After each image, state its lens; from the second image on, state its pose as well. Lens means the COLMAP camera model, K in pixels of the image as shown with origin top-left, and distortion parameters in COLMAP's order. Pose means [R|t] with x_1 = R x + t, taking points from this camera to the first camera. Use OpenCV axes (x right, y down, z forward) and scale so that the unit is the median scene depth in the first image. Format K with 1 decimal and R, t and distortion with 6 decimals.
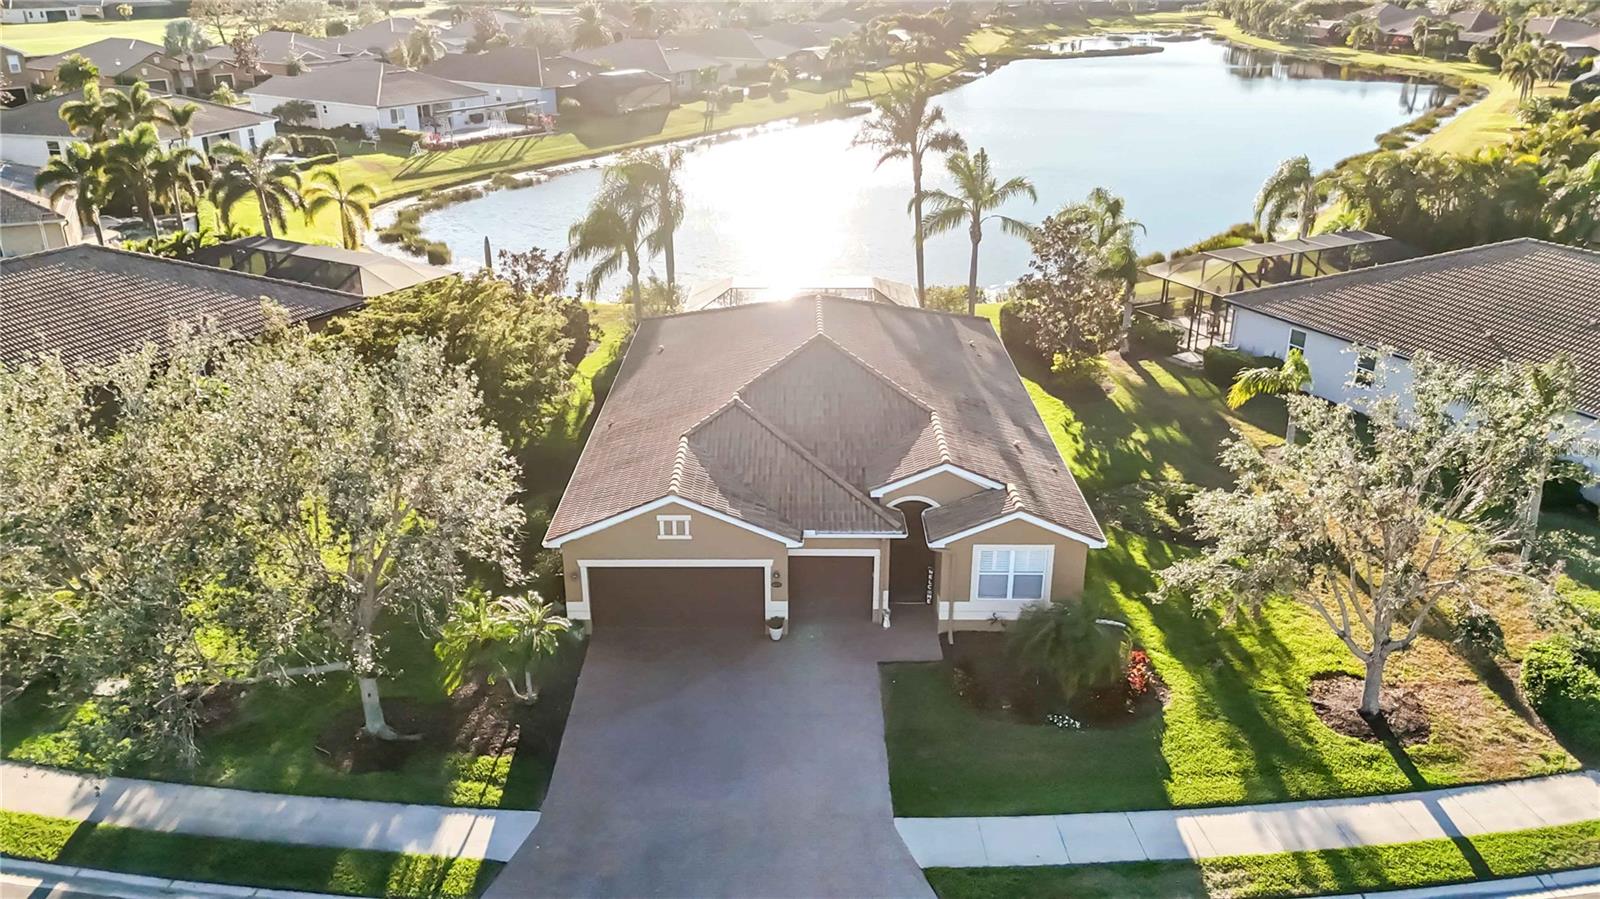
lens RADIAL K [[1149.8, 0, 800.0], [0, 1149.8, 449.5], [0, 0, 1]] dist [0.048738, -0.030771]
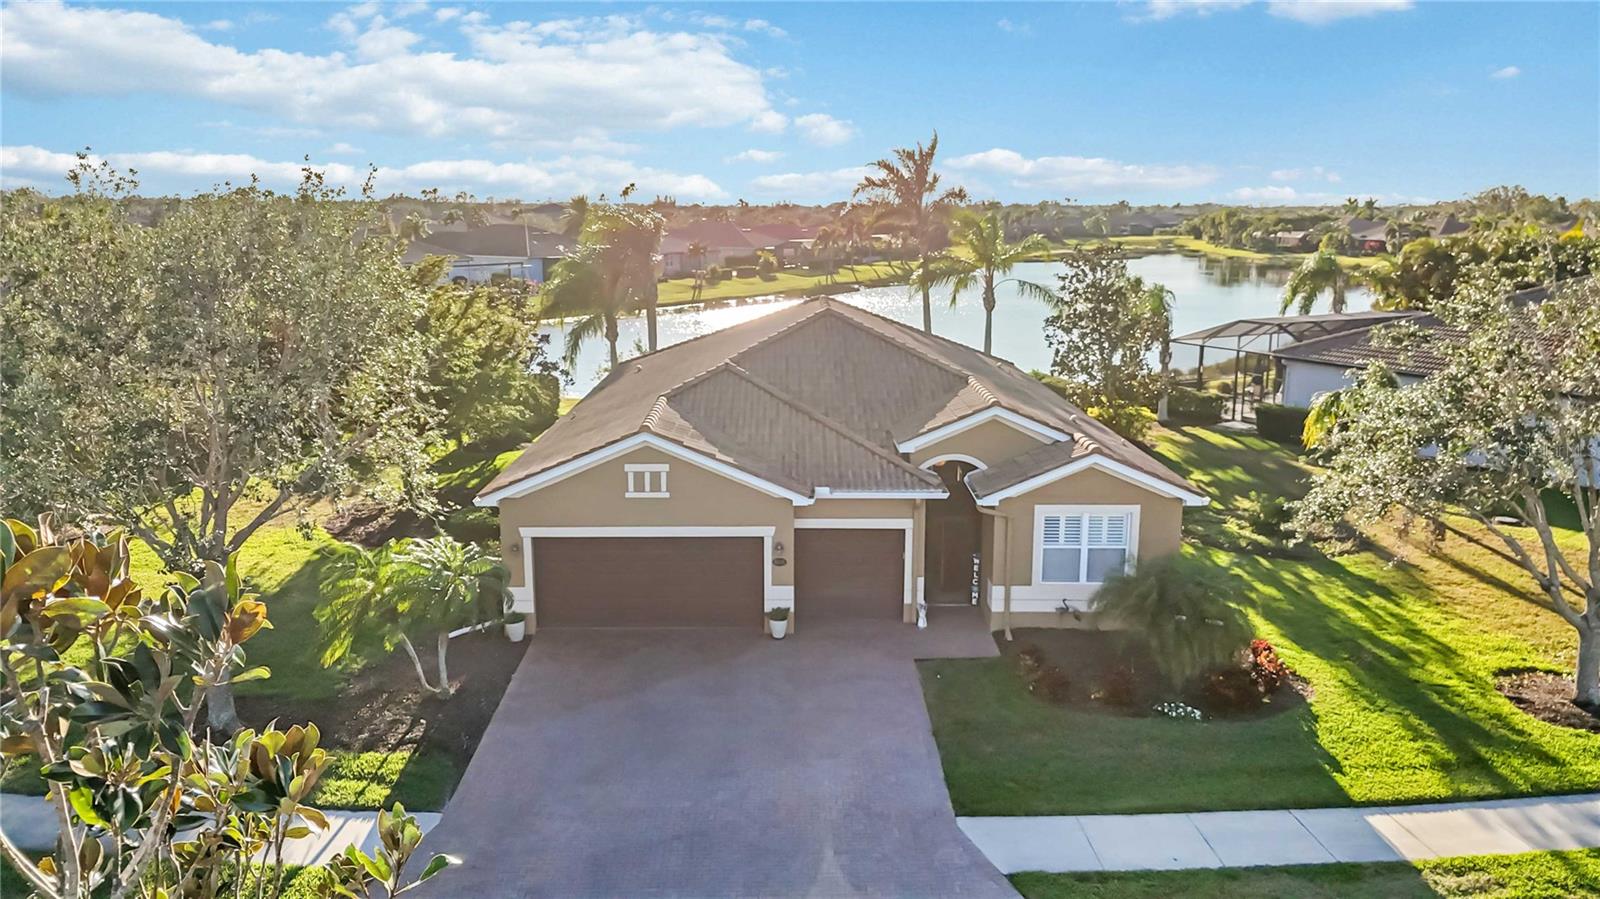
lens RADIAL K [[1164.7, 0, 800.0], [0, 1164.7, 449.5], [0, 0, 1]] dist [0.044060, -0.033880]
pose [[0.999921, -0.001714, 0.012489, -0.015891], [0.004083, 0.981357, -0.192149, 0.188440], [-0.011926, 0.192185, 0.981286, 0.217989]]
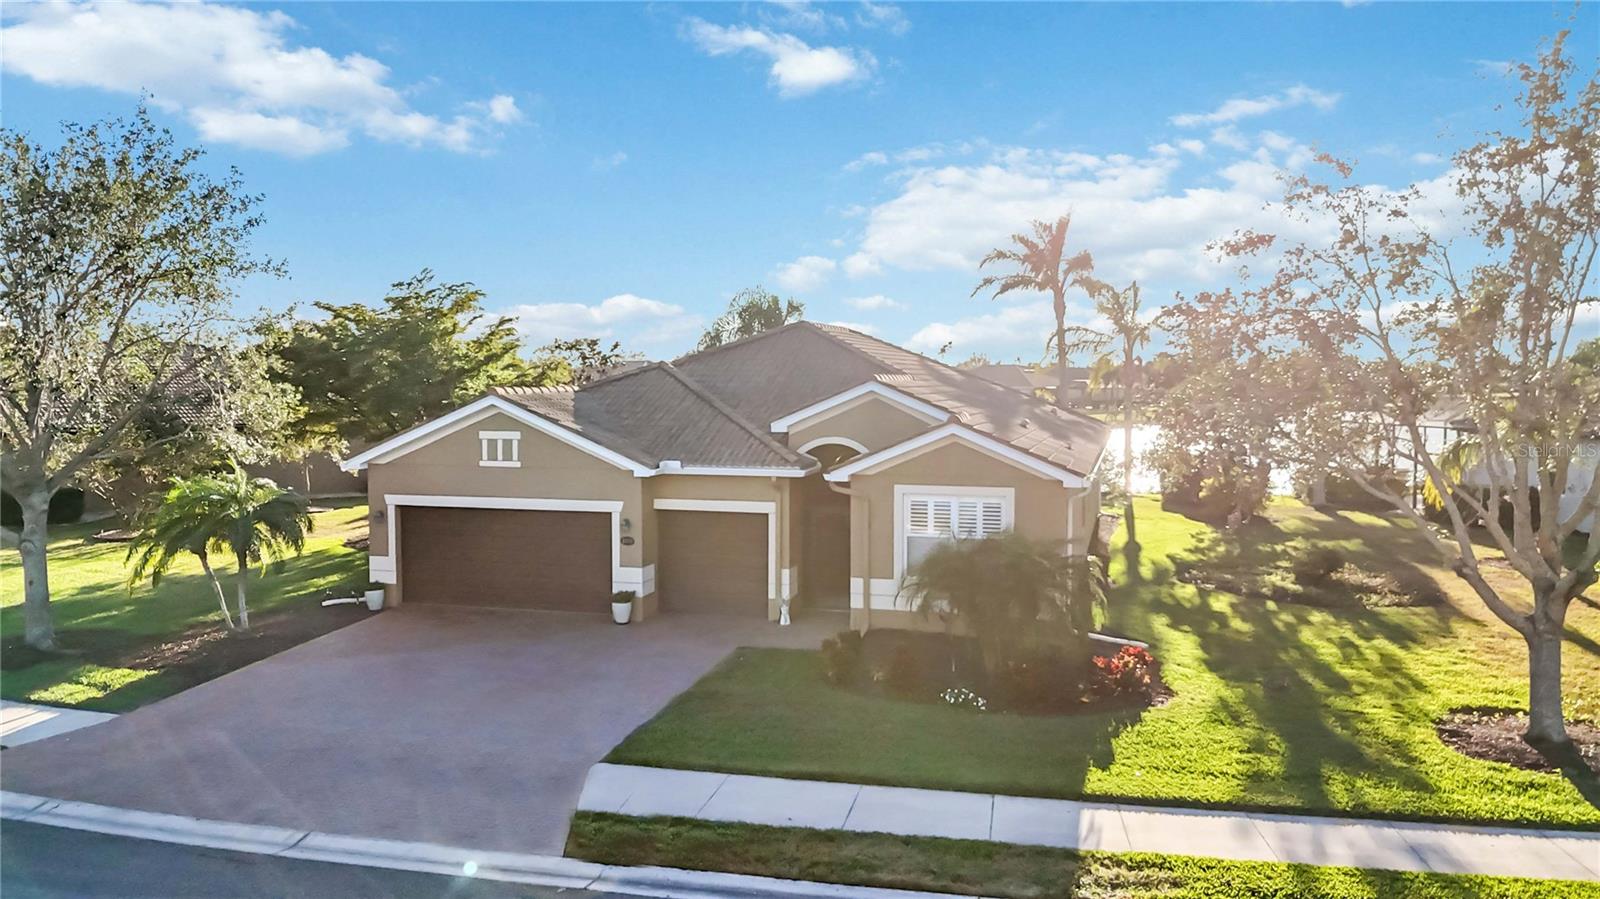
lens RADIAL K [[1159.1, 0, 806.0], [0, 1159.1, 485.7], [0, 0, 1]] dist [0.044942, -0.036629]
pose [[0.964789, 0.025042, -0.261830, 0.268213], [-0.101465, 0.953841, -0.282651, 0.270828], [0.242666, 0.299265, 0.922797, 0.342600]]
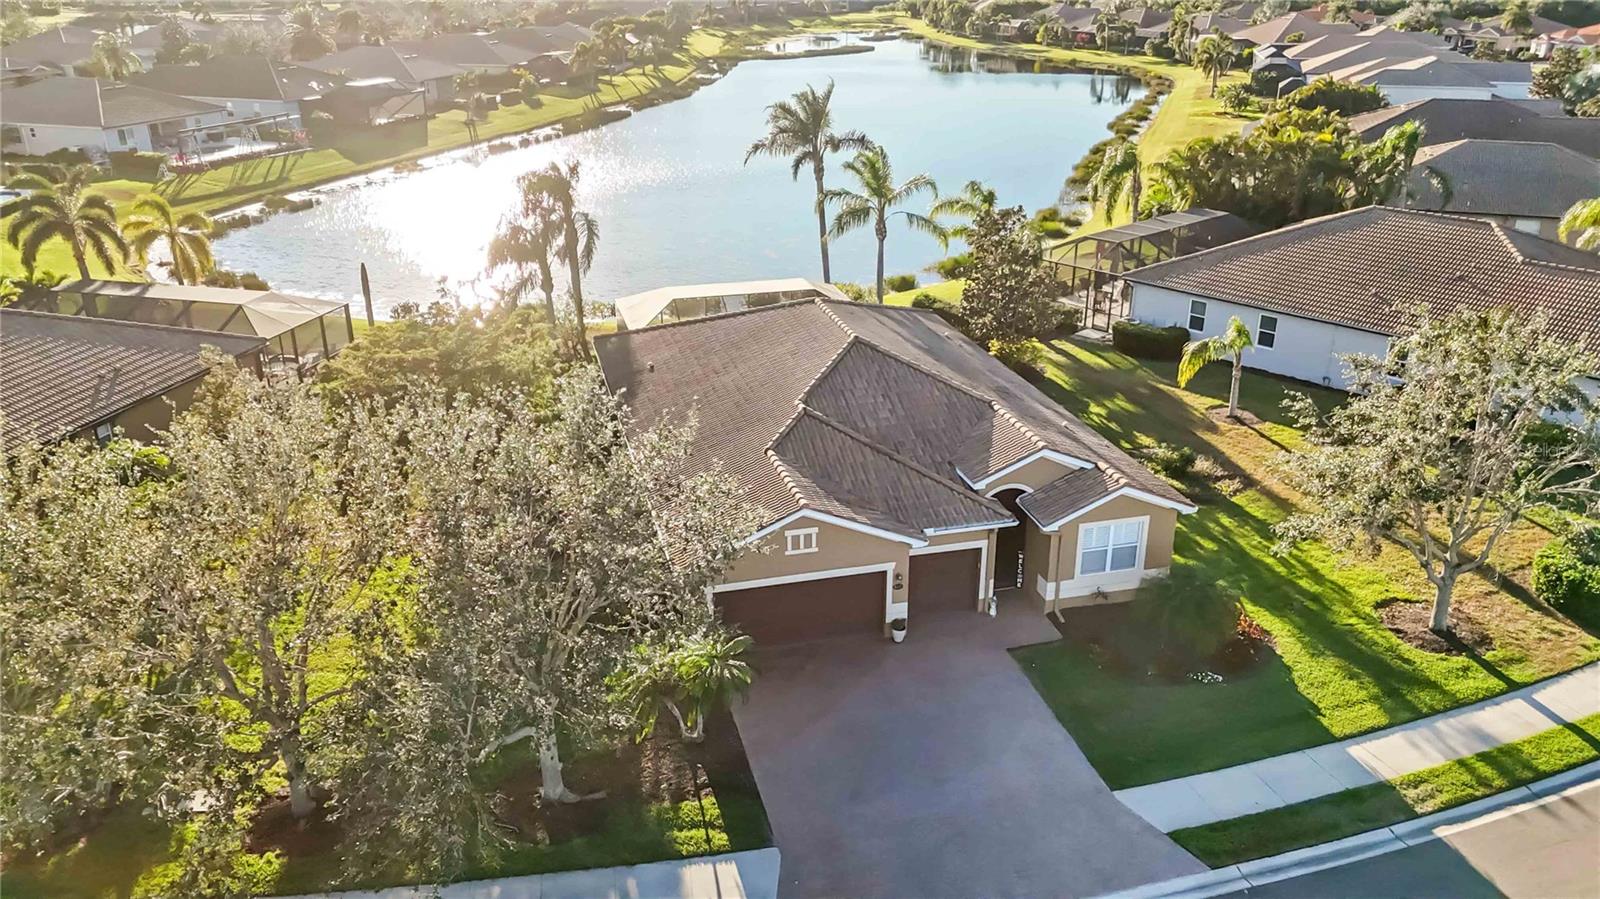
lens RADIAL K [[1149.8, 0, 800.0], [0, 1149.8, 449.5], [0, 0, 1]] dist [0.048738, -0.030771]
pose [[0.967200, -0.101677, 0.232777, -0.316490], [0.102085, 0.994722, 0.010326, -0.019947], [-0.232598, 0.013775, 0.972475, 0.042164]]
